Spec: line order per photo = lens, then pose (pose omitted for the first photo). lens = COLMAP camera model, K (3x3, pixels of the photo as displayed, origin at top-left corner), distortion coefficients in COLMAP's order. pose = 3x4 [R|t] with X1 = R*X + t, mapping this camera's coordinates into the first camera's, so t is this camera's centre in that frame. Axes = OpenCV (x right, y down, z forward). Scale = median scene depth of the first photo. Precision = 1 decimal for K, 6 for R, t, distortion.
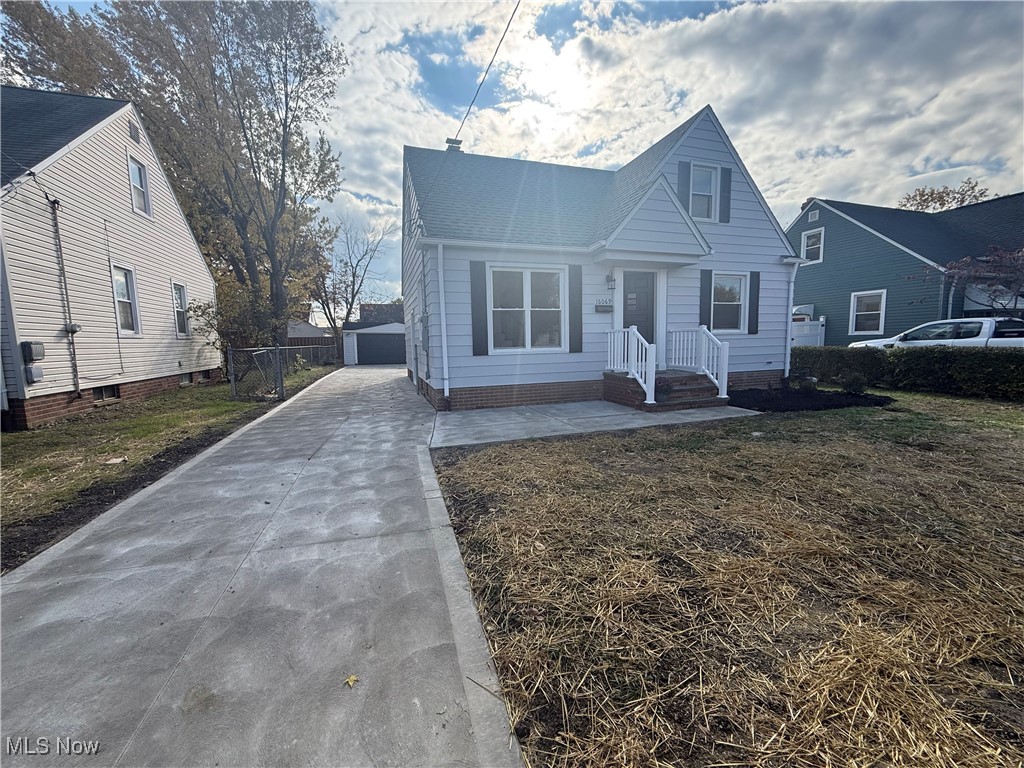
lens RADIAL K [[405.5, 0, 508.1], [0, 405.5, 383.1], [0, 0, 1]] dist [-0.000423, 0.000436]
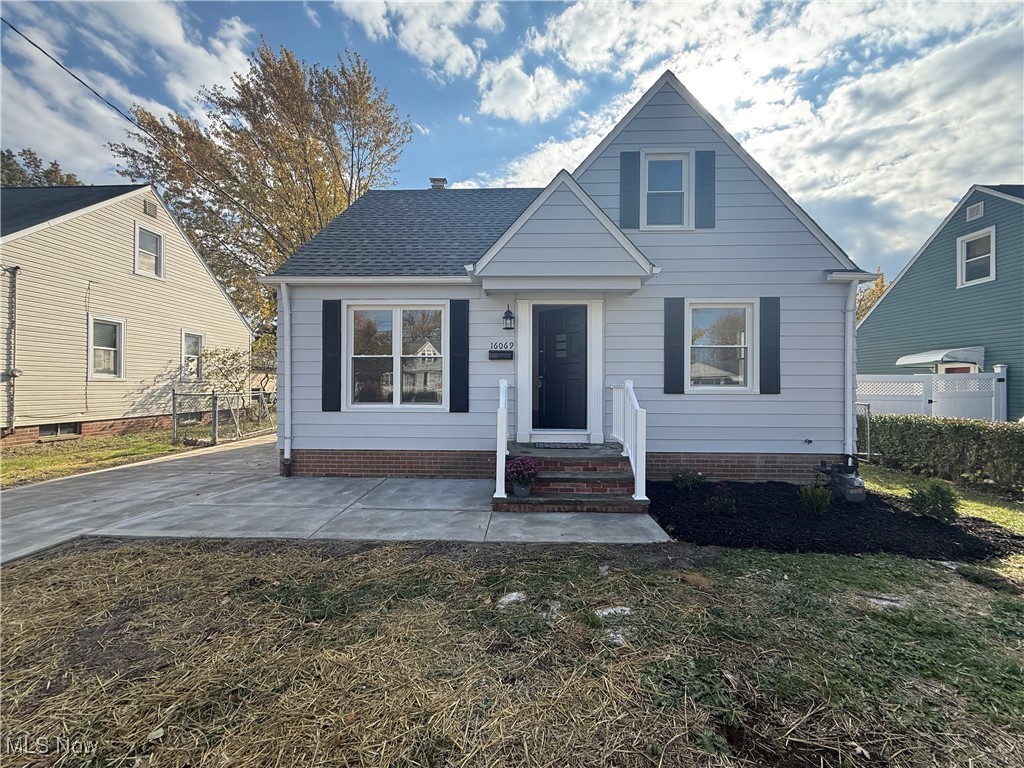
lens RADIAL K [[405.5, 0, 509.8], [0, 405.5, 383.2], [0, 0, 1]] dist [-0.000423, 0.000436]
pose [[0.940703, 0.022149, -0.338508, 0.510576], [-0.058472, 0.993518, -0.097487, -0.061371], [0.334154, 0.111499, 0.935900, 0.320703]]
